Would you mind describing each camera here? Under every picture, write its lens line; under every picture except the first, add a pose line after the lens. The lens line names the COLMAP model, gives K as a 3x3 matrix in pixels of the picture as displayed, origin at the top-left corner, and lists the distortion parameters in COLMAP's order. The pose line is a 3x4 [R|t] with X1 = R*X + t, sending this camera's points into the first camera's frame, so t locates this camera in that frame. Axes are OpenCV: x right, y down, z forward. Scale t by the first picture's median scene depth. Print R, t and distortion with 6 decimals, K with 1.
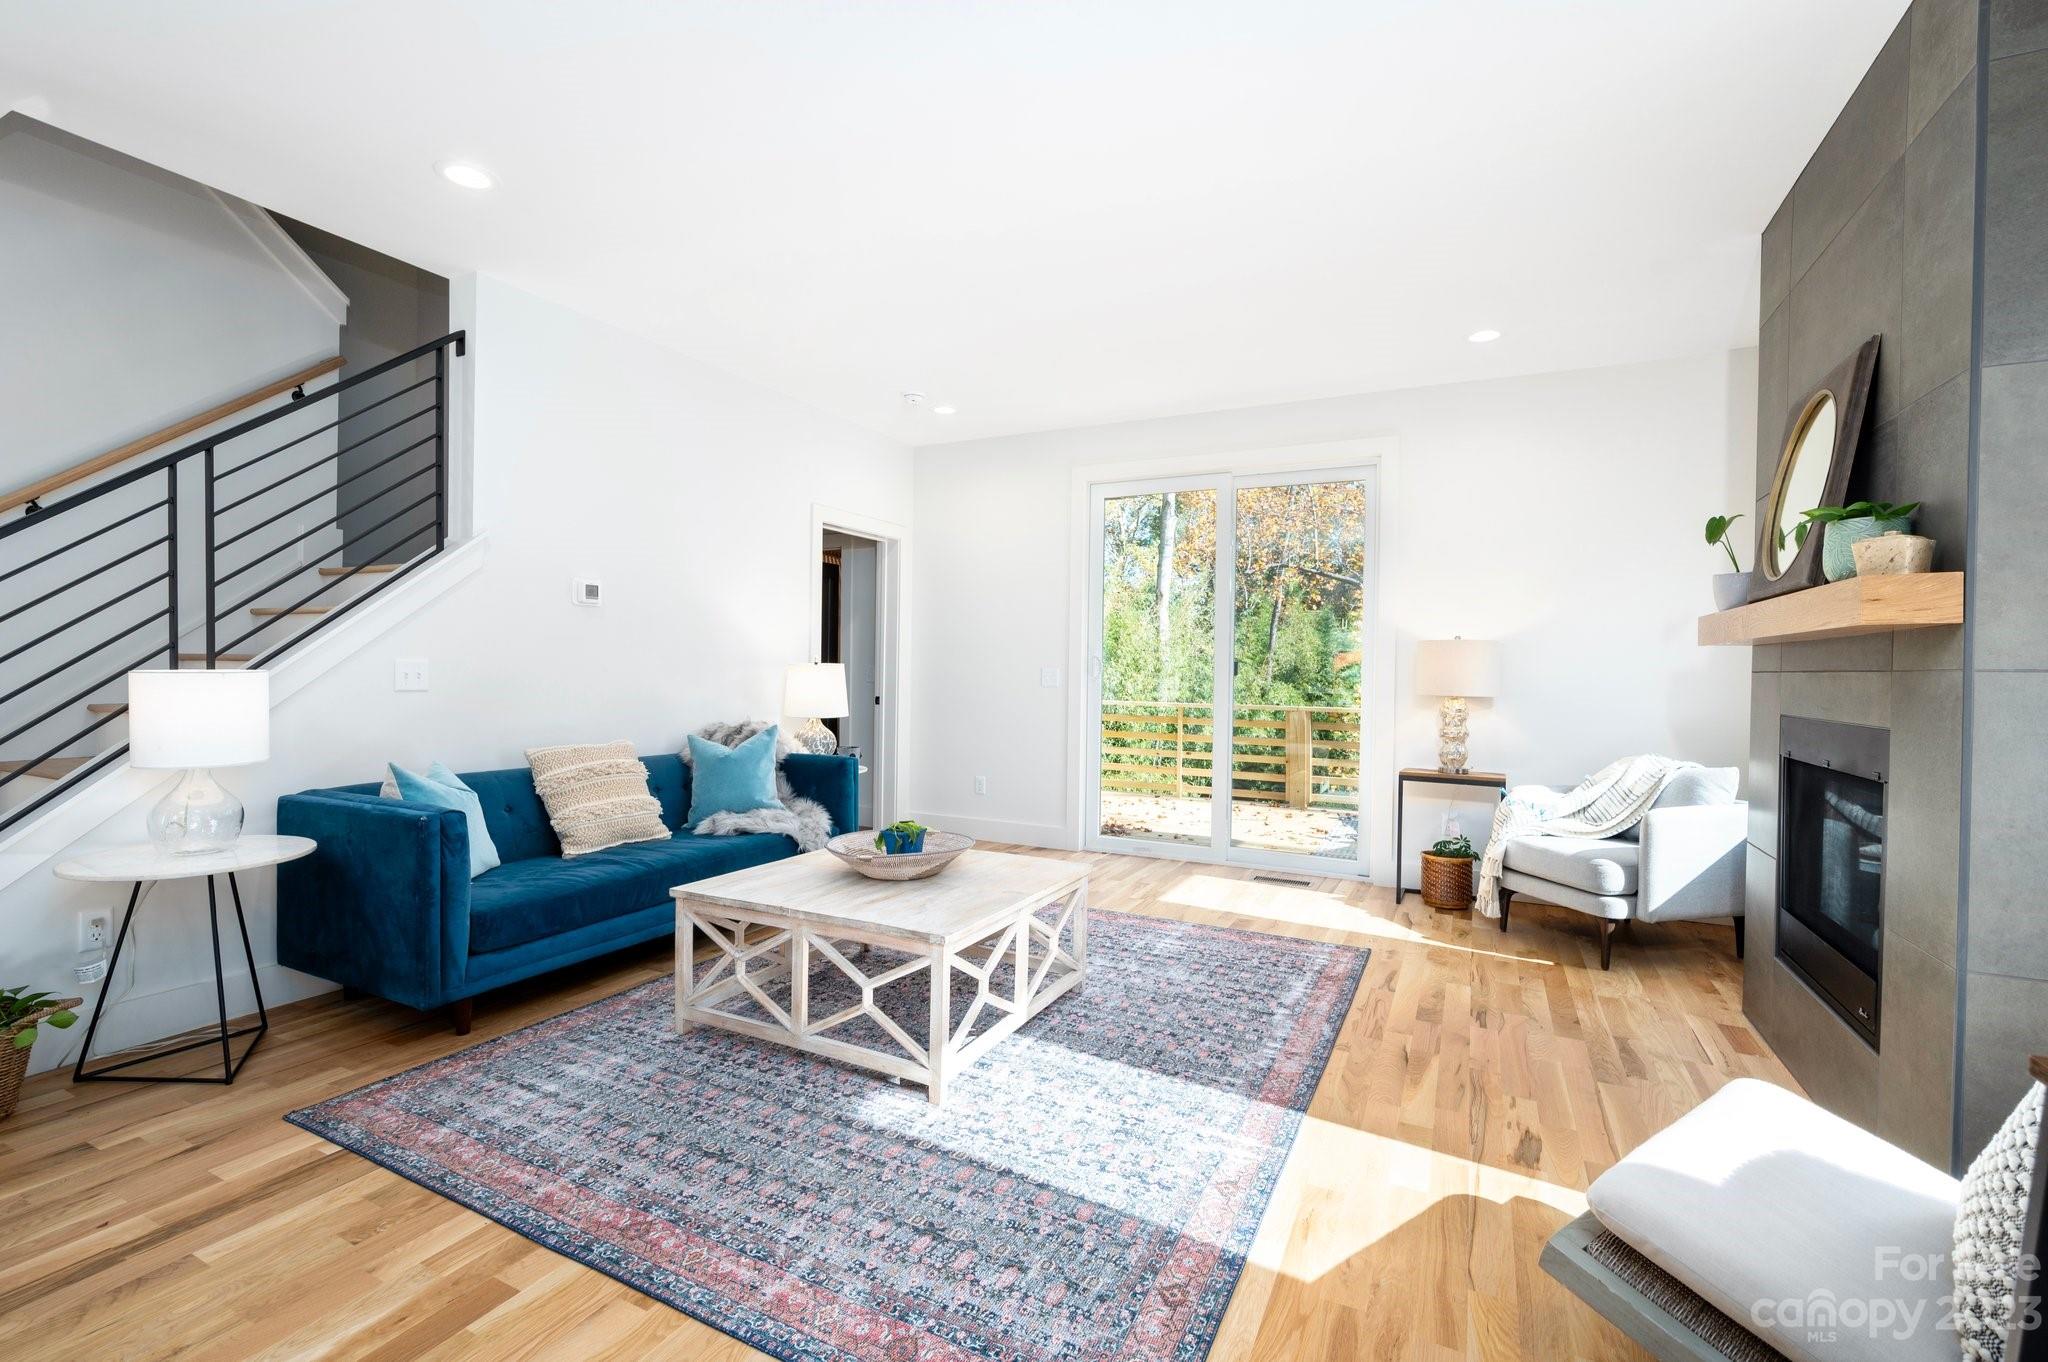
lens RADIAL K [[937.4, 0, 1023.7], [0, 937.4, 683.7], [0, 0, 1]] dist [-0.000114, -0.000001]
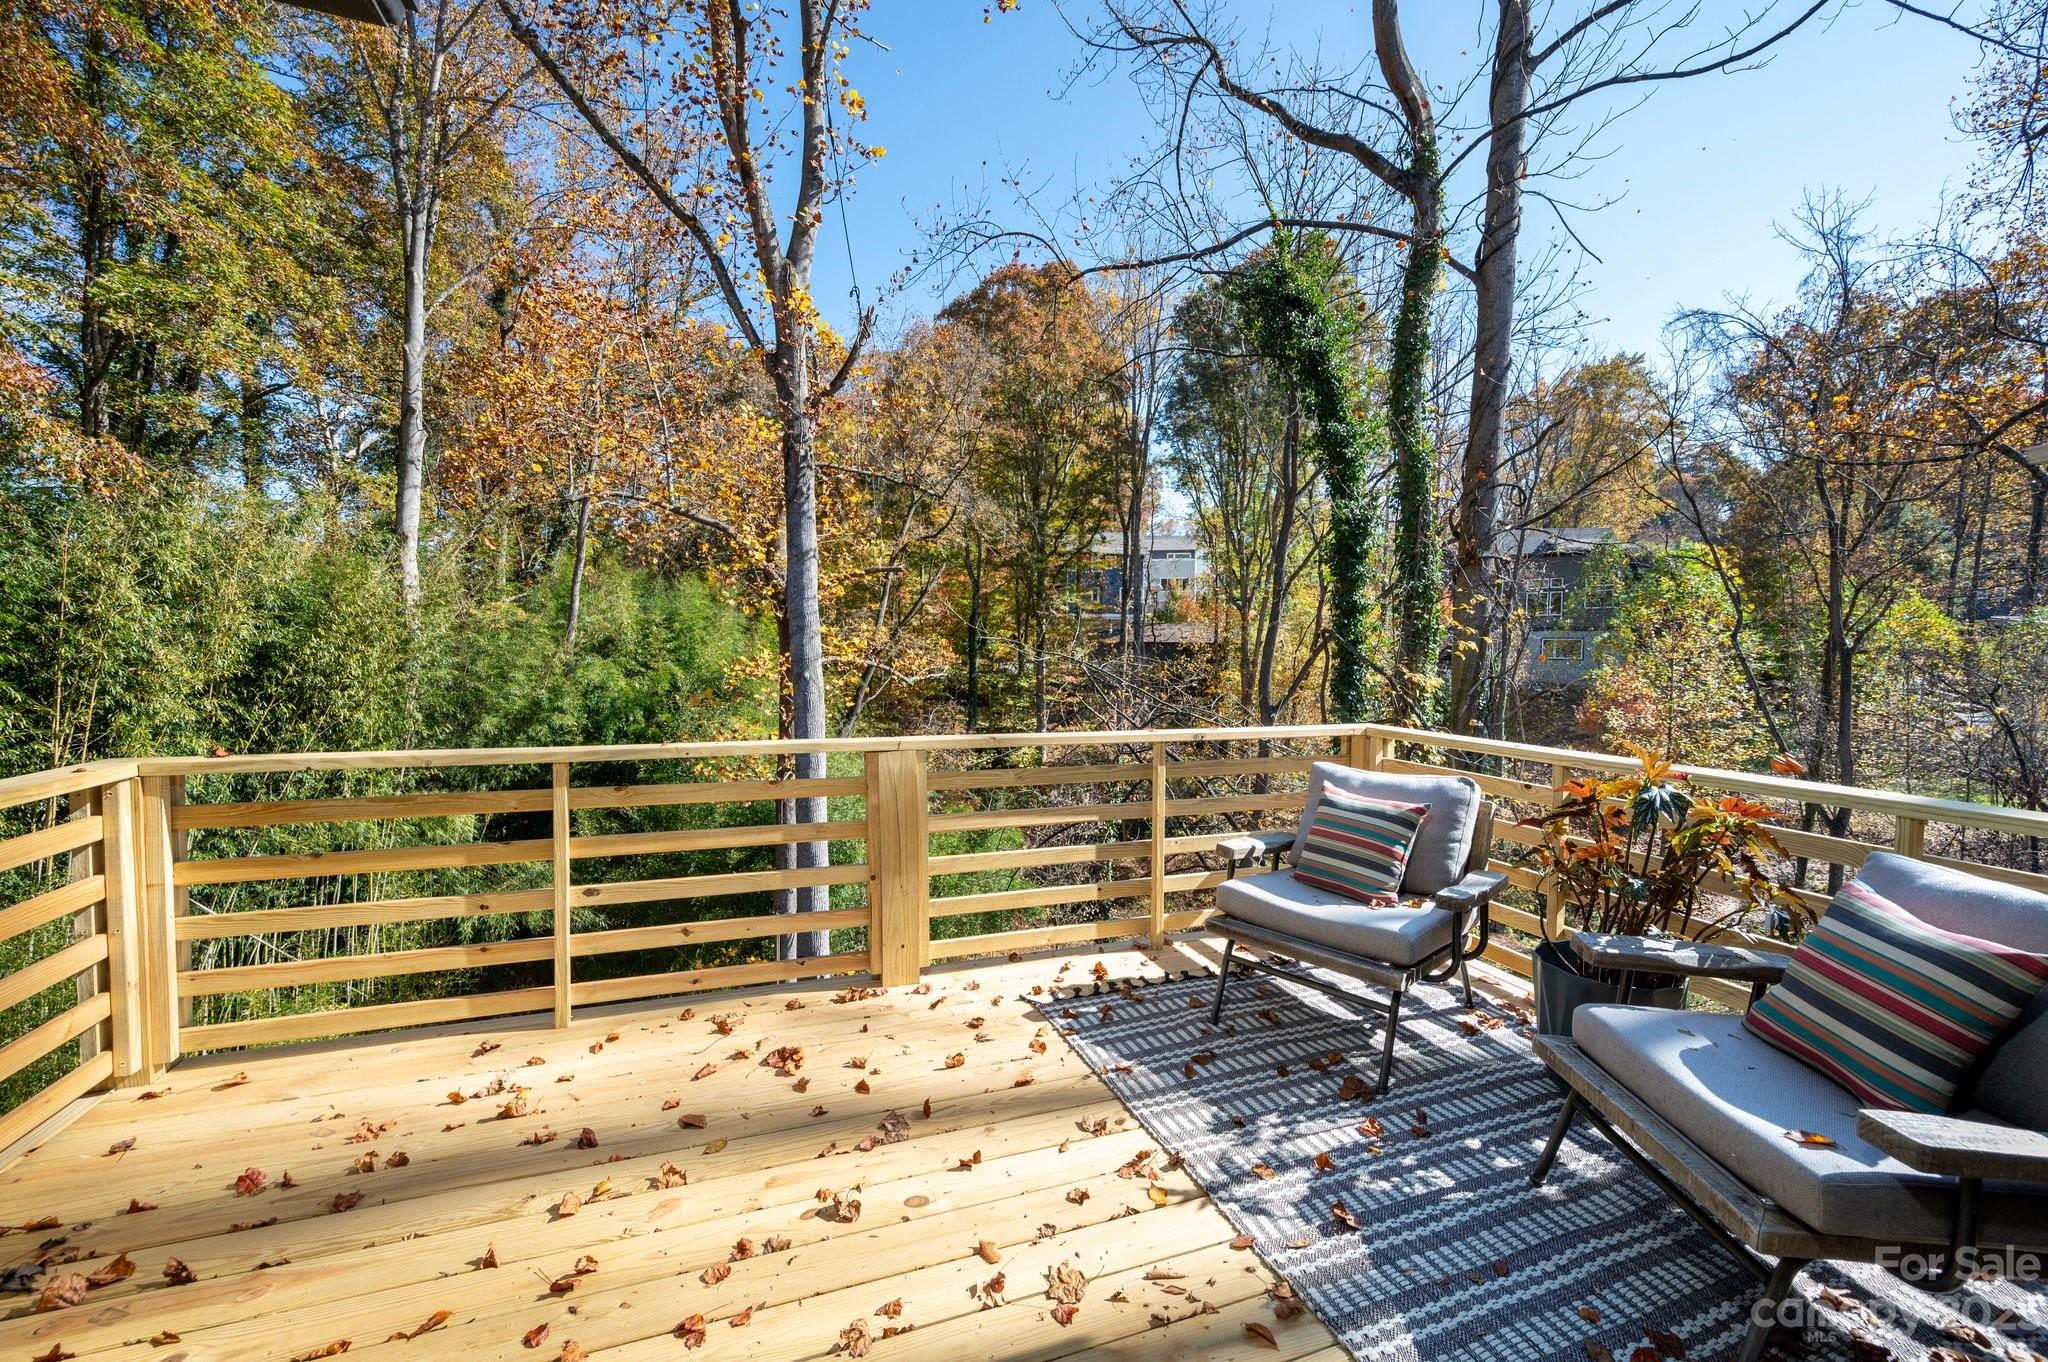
lens RADIAL K [[814.5, 0, 1024.9], [0, 814.5, 679.3], [0, 0, 1]] dist [0.000023, -0.000005]
pose [[0.701085, -0.044716, 0.711674, 0.031782], [0.007245, 0.998427, 0.055596, -0.017961], [-0.713040, -0.033821, 0.700307, 0.225837]]
